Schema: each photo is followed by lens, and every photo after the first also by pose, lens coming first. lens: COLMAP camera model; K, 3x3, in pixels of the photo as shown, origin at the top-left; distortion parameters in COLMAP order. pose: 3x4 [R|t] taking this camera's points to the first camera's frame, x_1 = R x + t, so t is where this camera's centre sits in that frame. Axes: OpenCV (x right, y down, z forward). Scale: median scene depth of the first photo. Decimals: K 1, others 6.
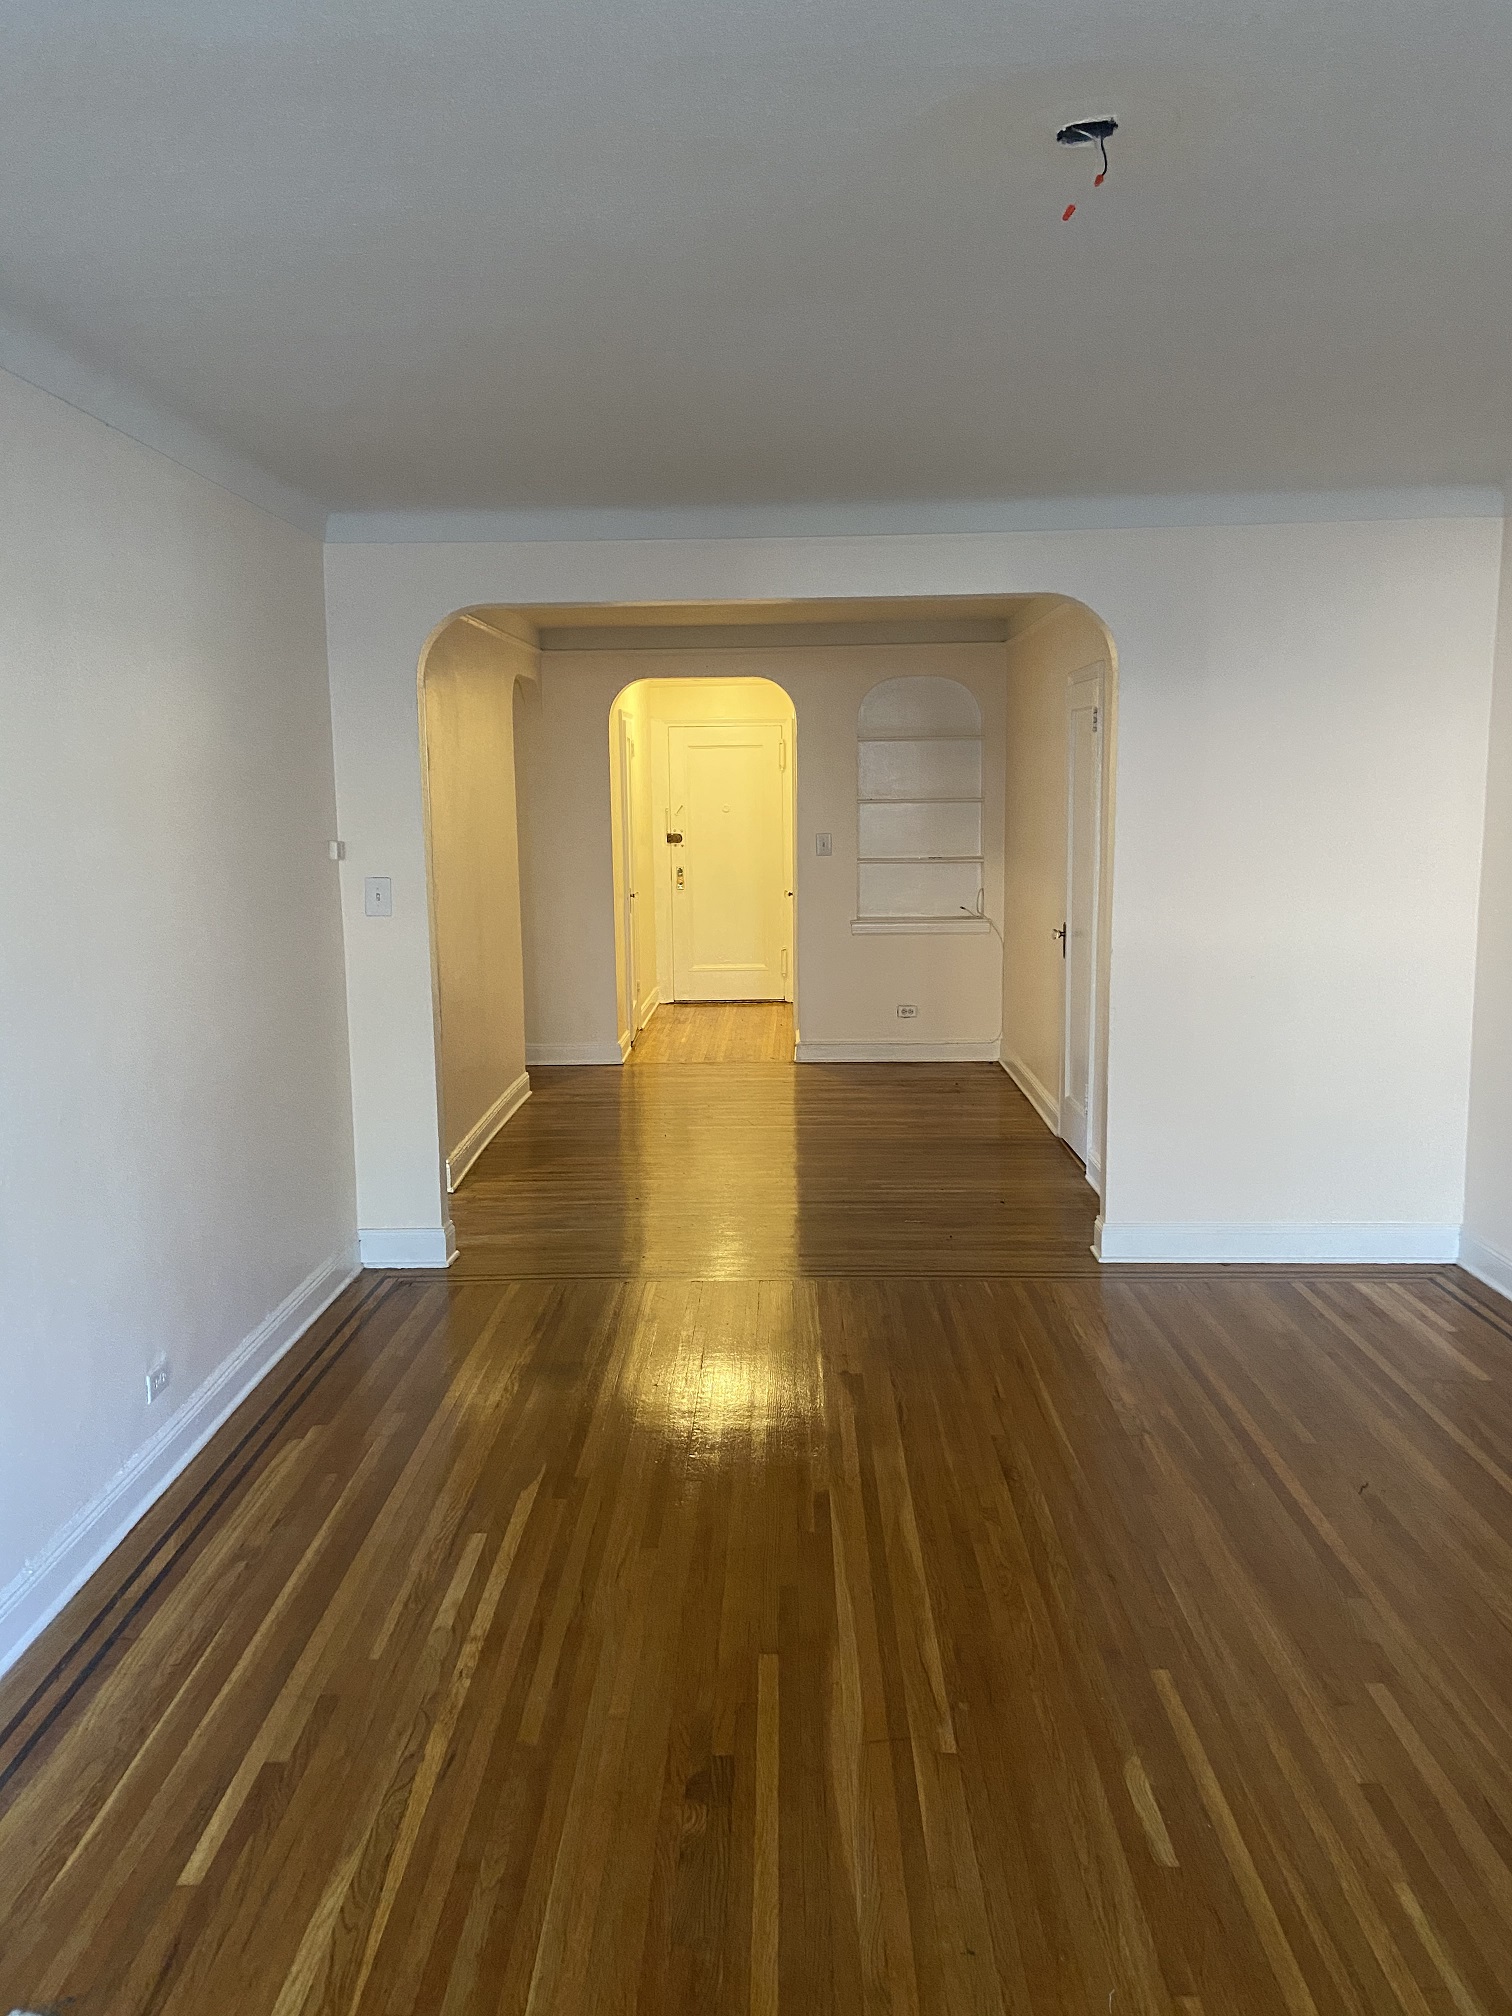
lens RADIAL K [[1545.2, 0, 751.5], [0, 1545.2, 994.2], [0, 0, 1]] dist [0.091295, -0.117131]
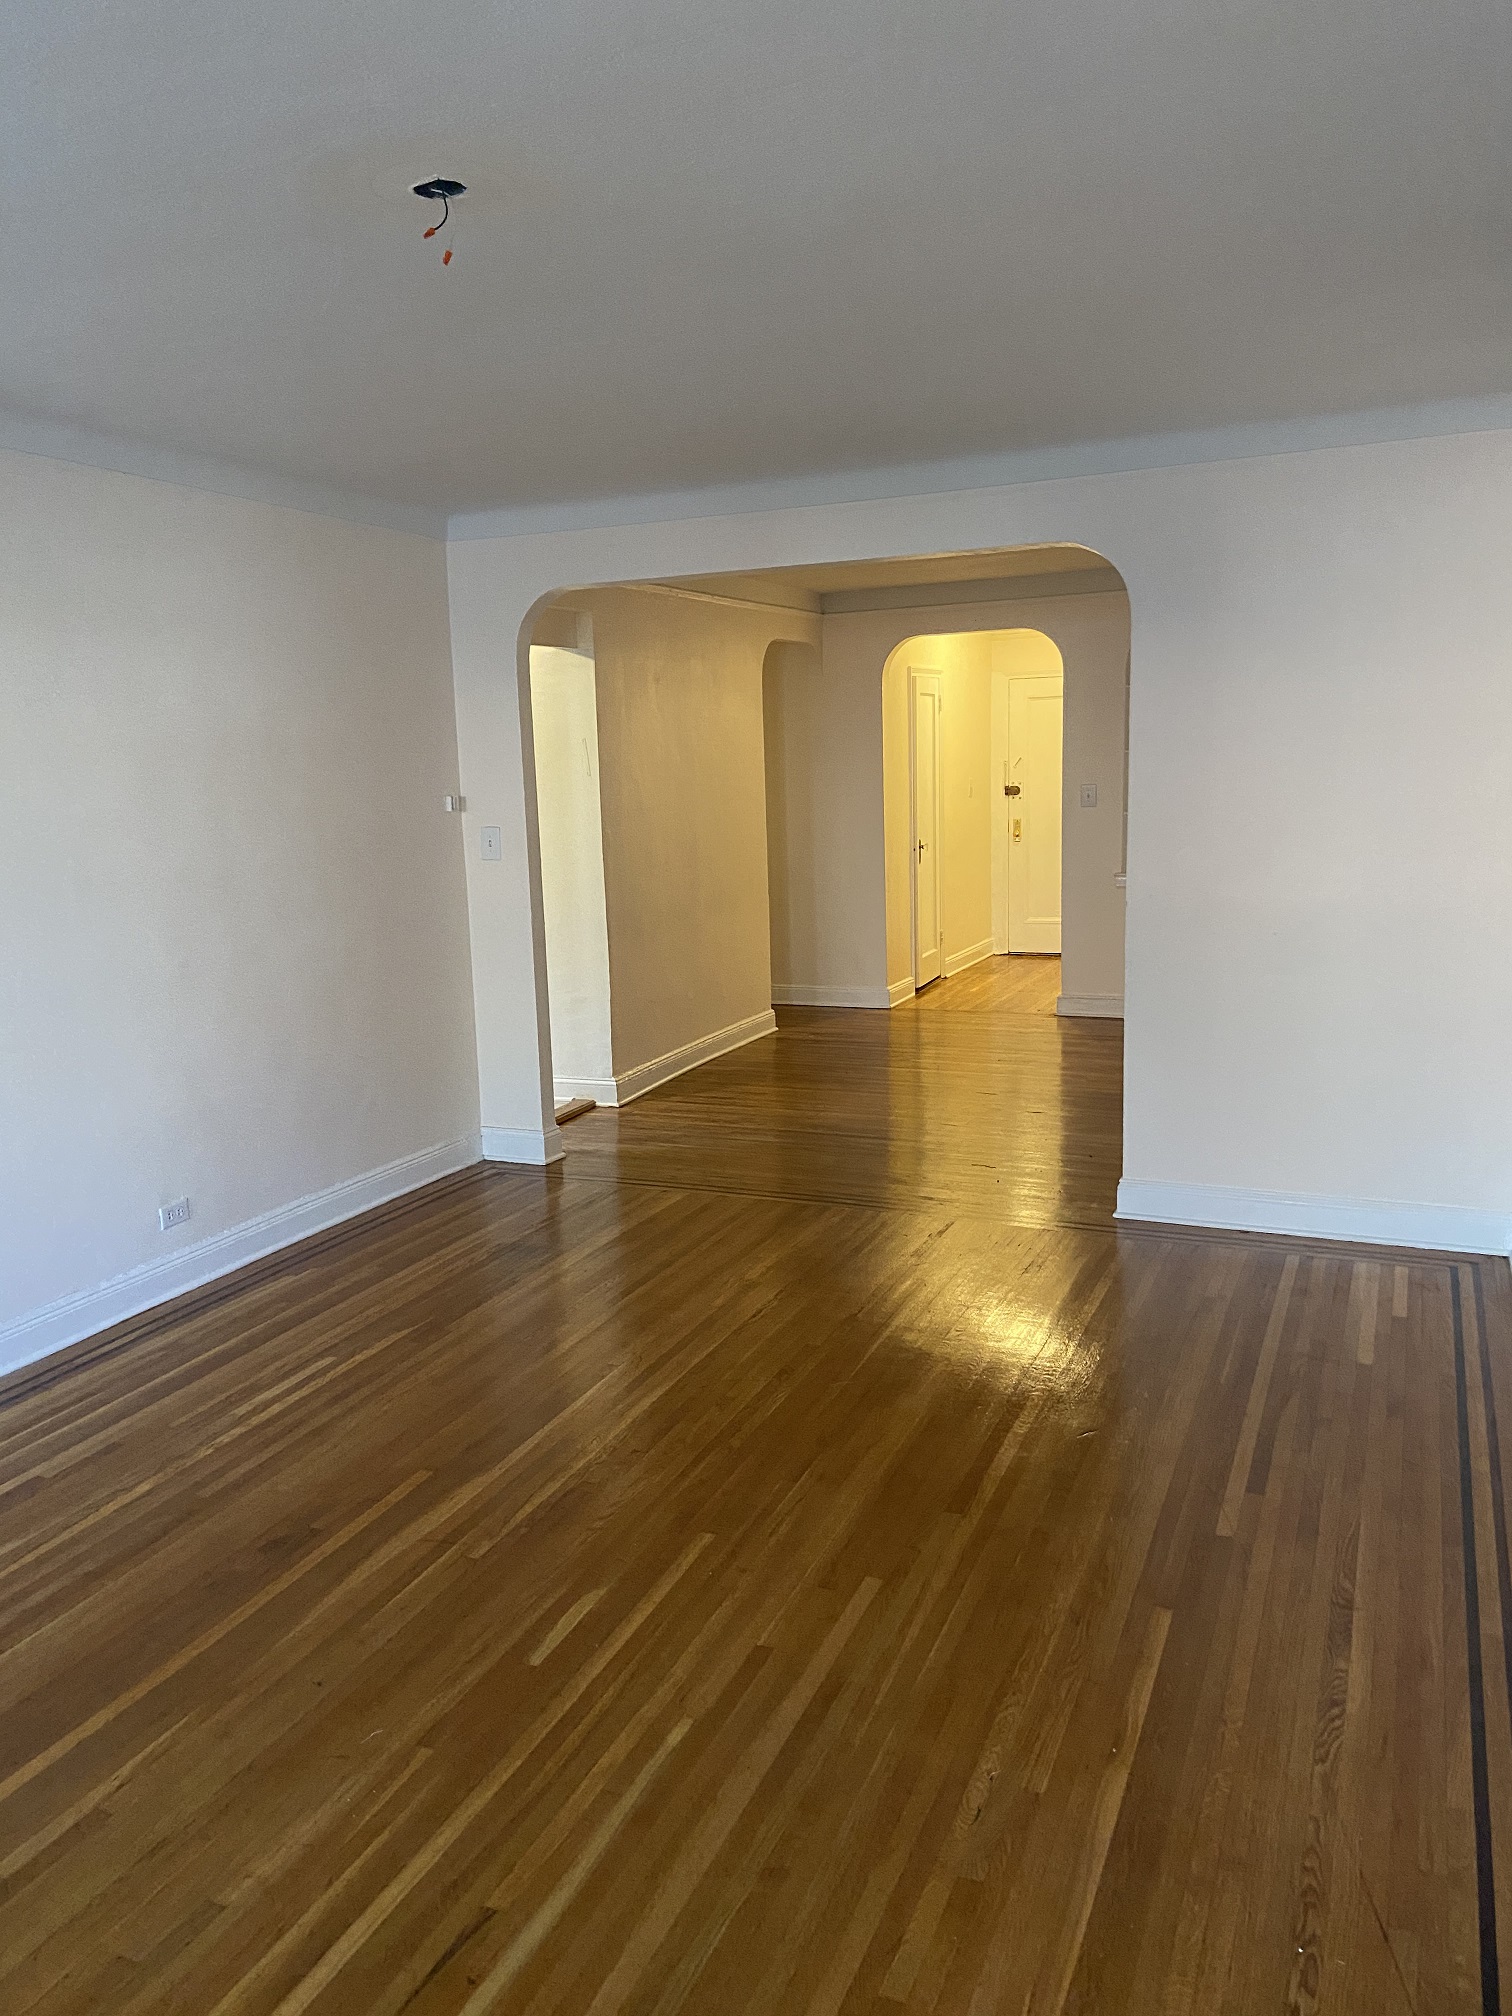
lens RADIAL K [[1545.2, 0, 746.0], [0, 1545.2, 995.7], [0, 0, 1]] dist [0.091295, -0.117131]
pose [[0.923566, 0.044924, -0.380799, 0.393389], [-0.033252, 0.998755, 0.037179, 0.001771], [0.381995, -0.021675, 0.923910, -0.006300]]
